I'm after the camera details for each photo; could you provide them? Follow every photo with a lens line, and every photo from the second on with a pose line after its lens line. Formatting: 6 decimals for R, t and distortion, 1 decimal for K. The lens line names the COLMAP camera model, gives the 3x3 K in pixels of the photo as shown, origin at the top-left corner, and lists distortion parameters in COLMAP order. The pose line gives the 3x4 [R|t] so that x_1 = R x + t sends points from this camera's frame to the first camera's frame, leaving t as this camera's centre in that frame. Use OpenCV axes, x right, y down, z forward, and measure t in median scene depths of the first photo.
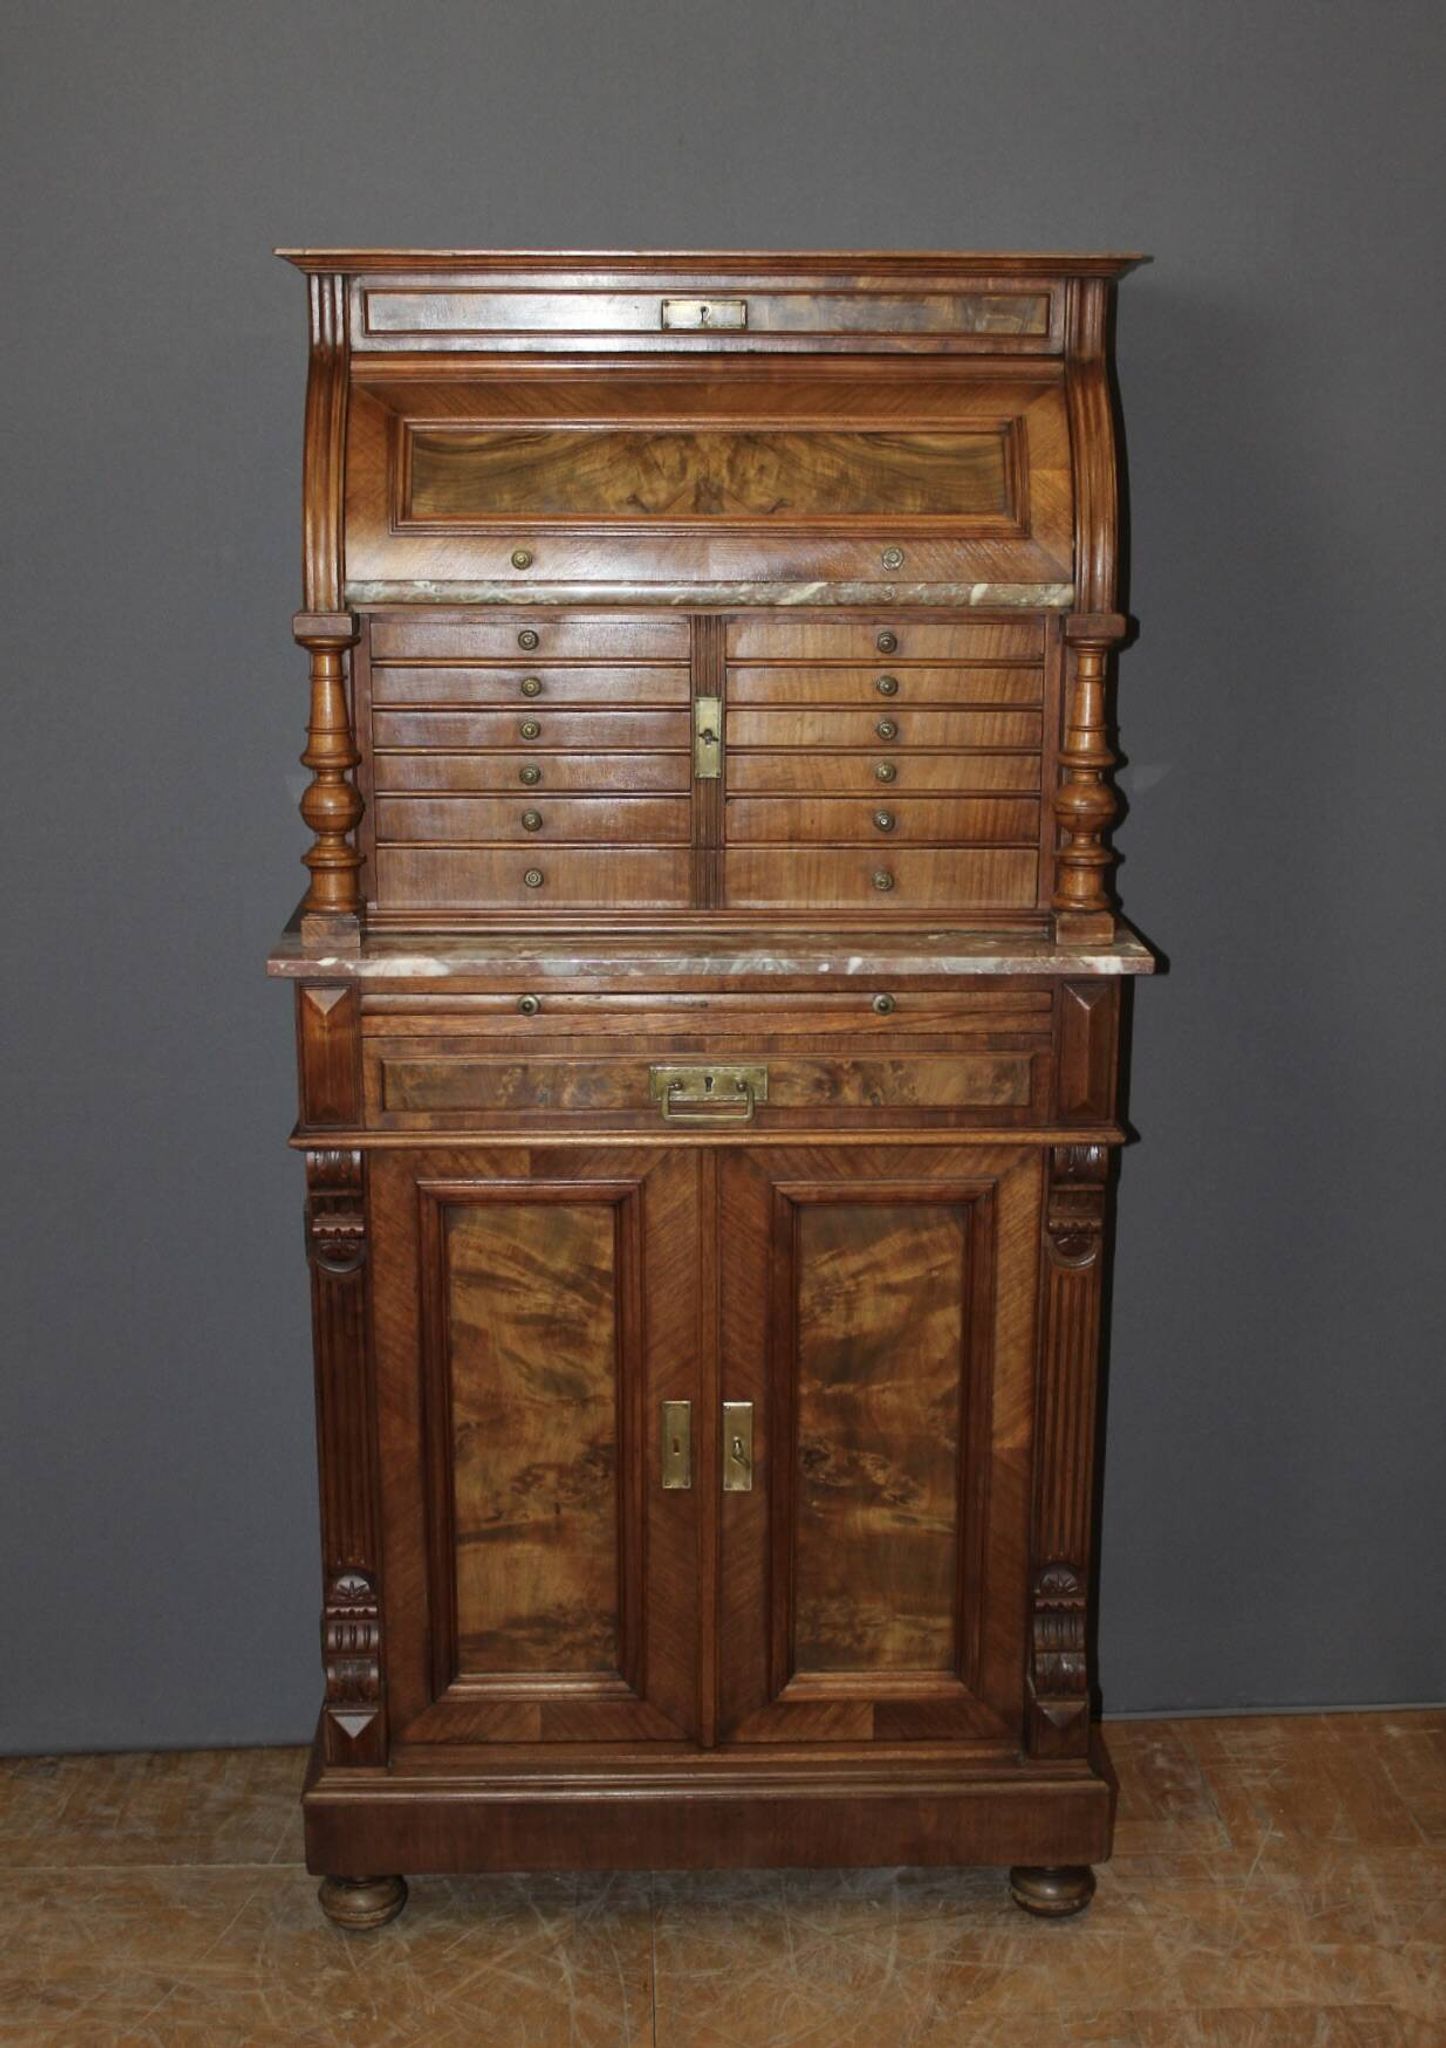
lens RADIAL K [[2786.7, 0, 714.5], [0, 2786.7, 1088.6], [0, 0, 1]] dist [-0.077732, 0.071108]
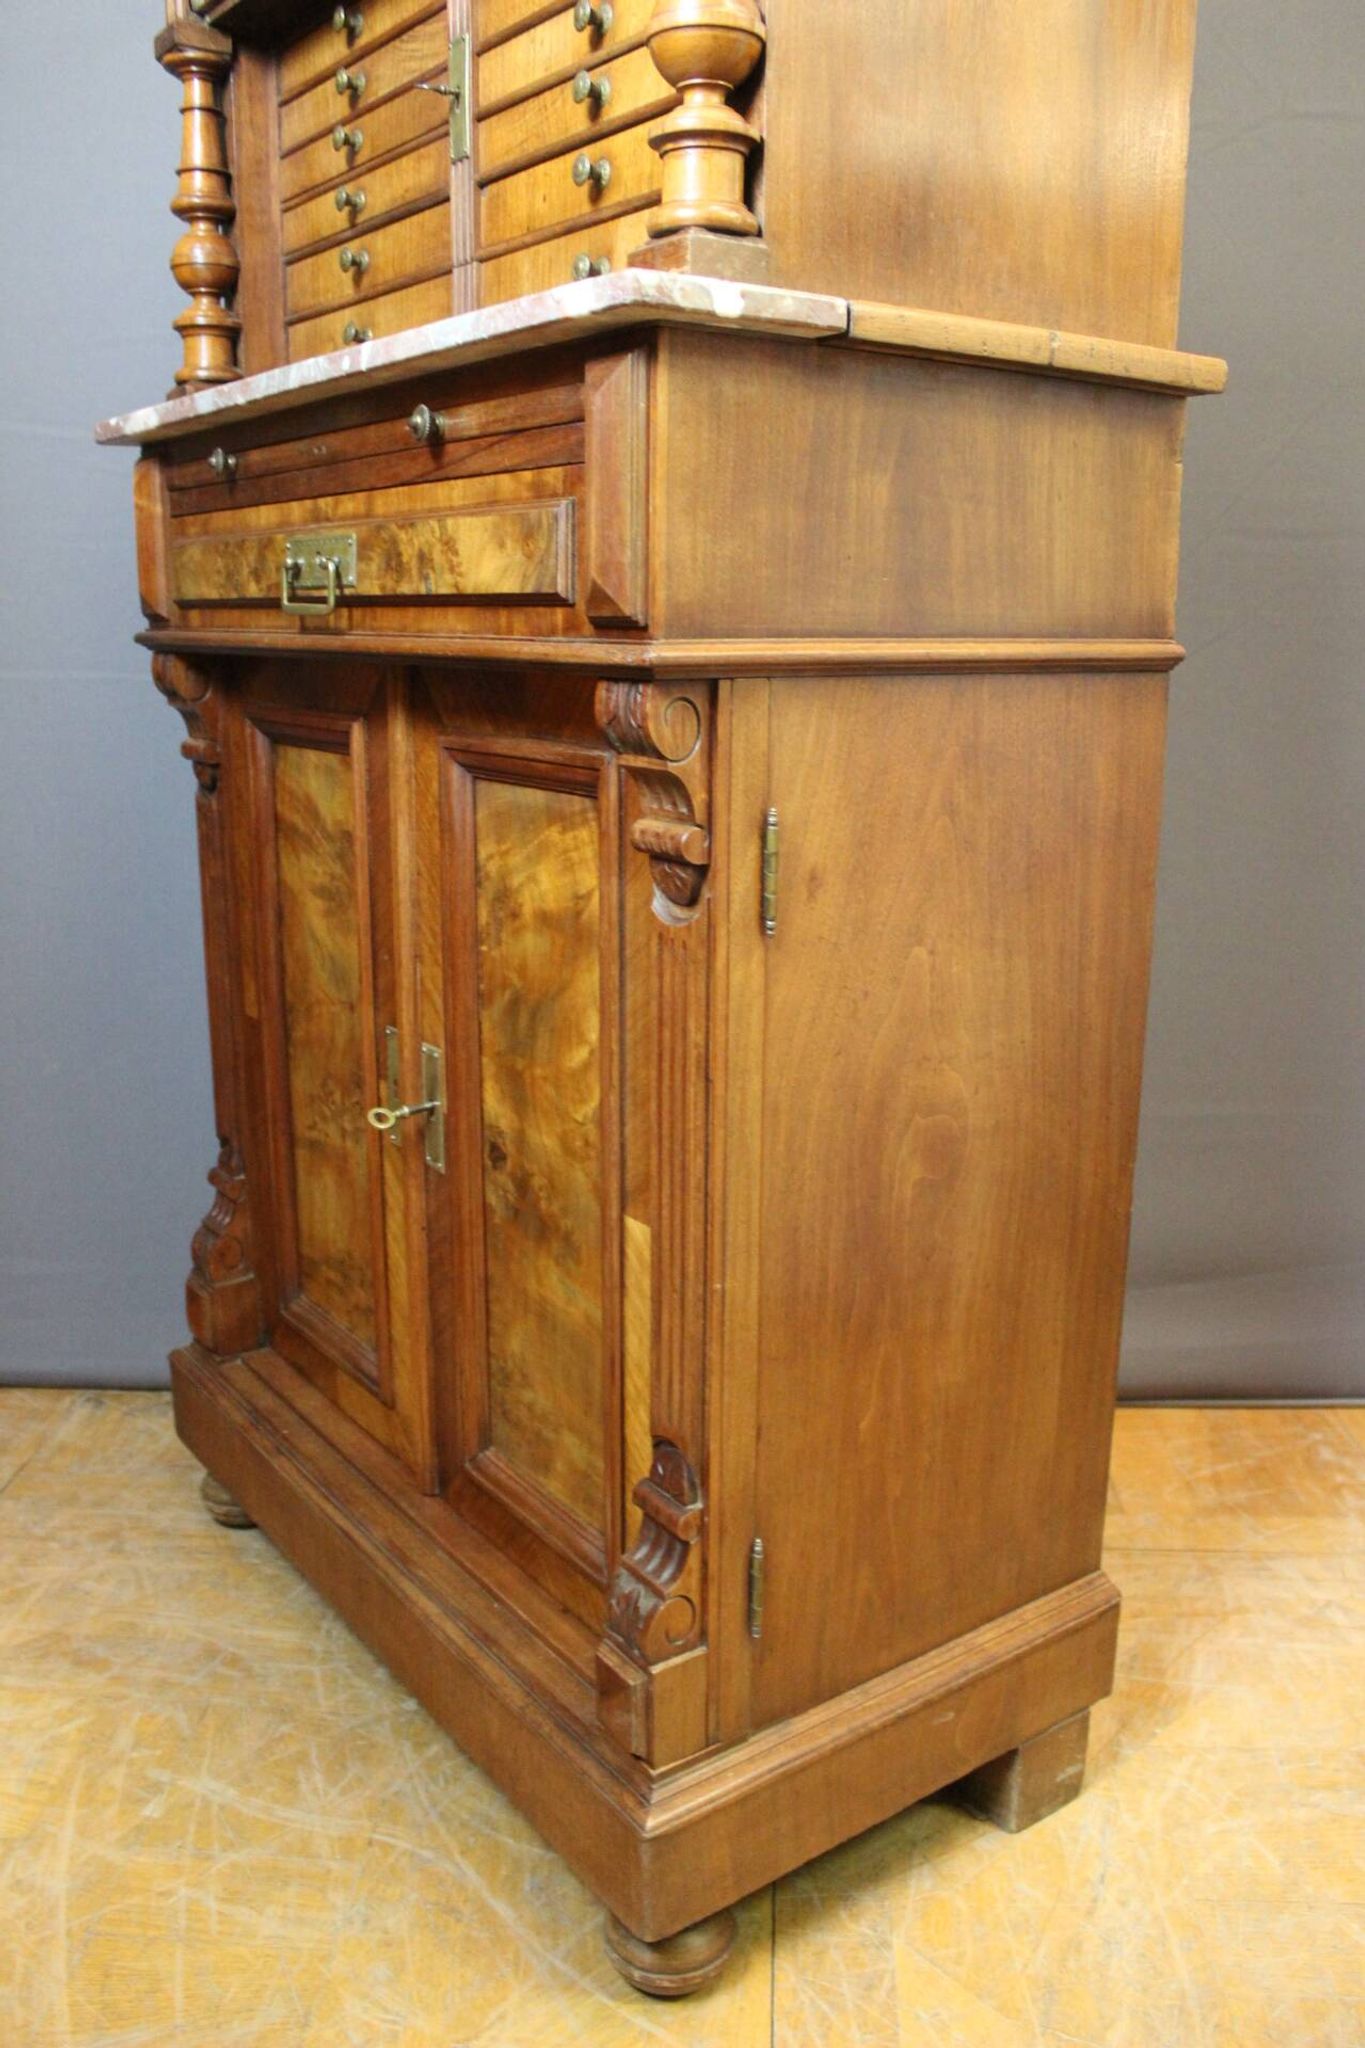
lens RADIAL K [[1694.0, 0, 680.7], [0, 1694.0, 1046.3], [0, 0, 1]] dist [-0.170708, 0.140301]
pose [[0.564818, 0.220741, -0.795144, 0.402497], [-0.212070, 0.970025, 0.118649, 0.047071], [0.797500, 0.101611, 0.594700, 0.800081]]
